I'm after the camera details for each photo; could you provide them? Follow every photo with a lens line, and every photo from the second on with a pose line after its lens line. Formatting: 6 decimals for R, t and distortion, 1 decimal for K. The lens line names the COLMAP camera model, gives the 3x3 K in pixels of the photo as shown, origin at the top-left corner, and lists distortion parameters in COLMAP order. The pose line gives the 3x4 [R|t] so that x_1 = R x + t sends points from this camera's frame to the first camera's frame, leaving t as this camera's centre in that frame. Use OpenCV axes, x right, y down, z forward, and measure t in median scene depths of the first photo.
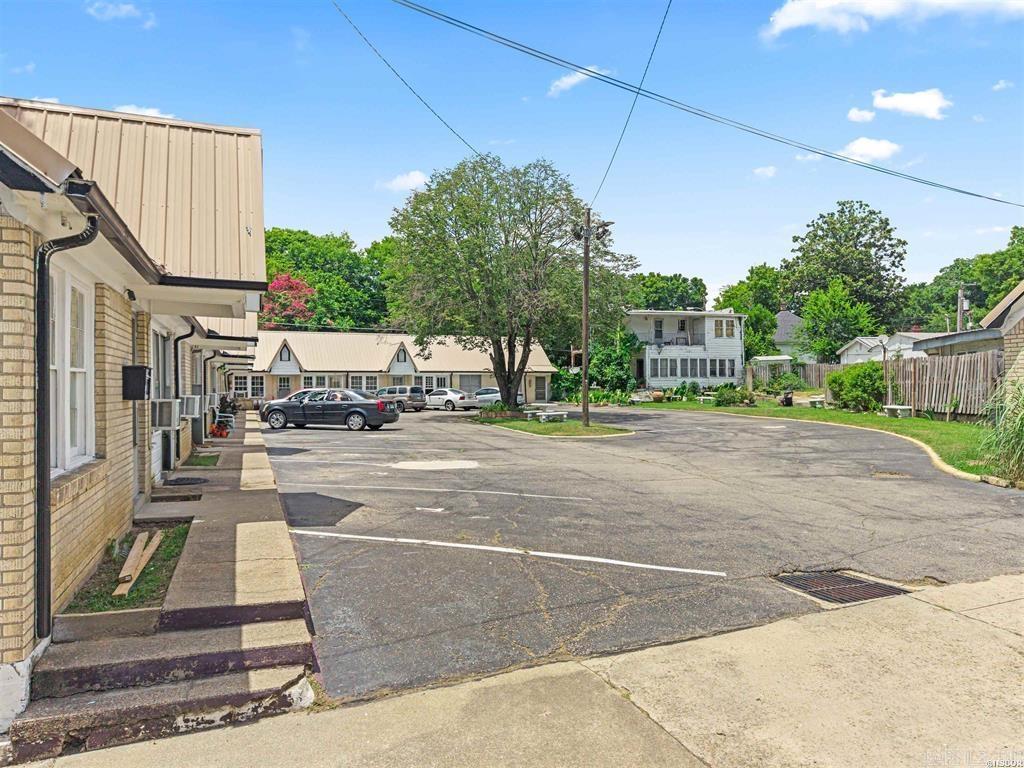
lens RADIAL K [[686.8, 0, 523.2], [0, 686.8, 382.6], [0, 0, 1]] dist [0.024934, -0.024931]
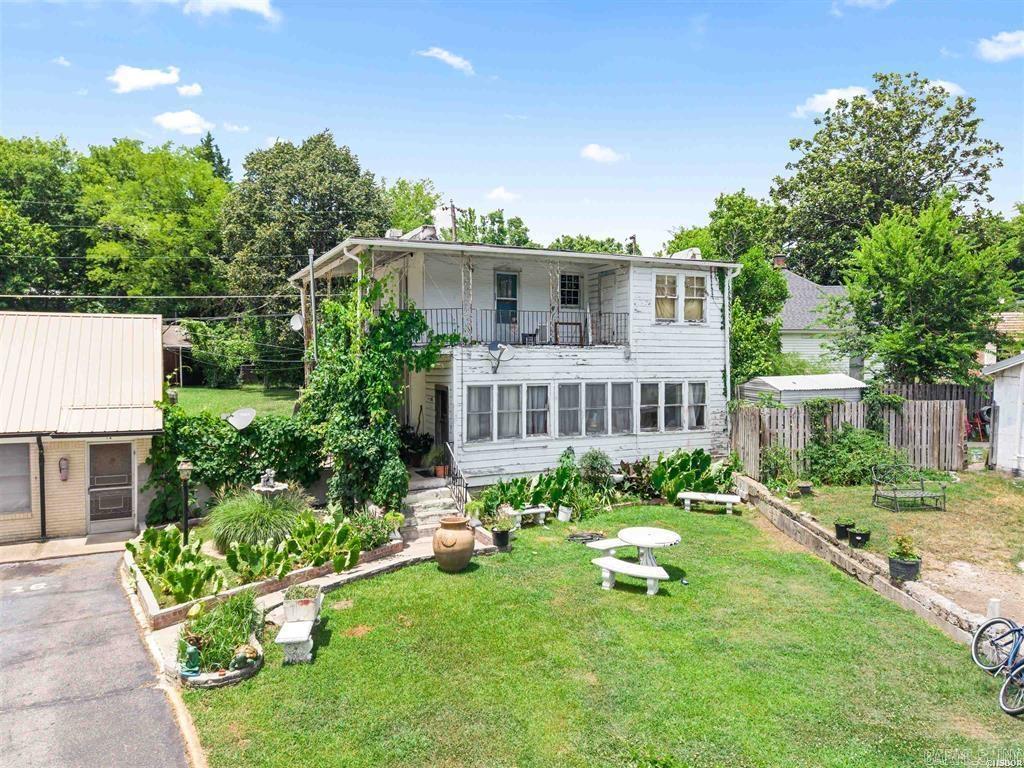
lens RADIAL K [[686.8, 0, 523.2], [0, 686.8, 382.6], [0, 0, 1]] dist [0.024934, -0.024931]
pose [[0.996164, 0.001958, 0.087481, 0.177753], [-0.005344, 0.999245, 0.038490, -0.048292], [-0.087340, -0.038810, 0.995422, 0.644447]]
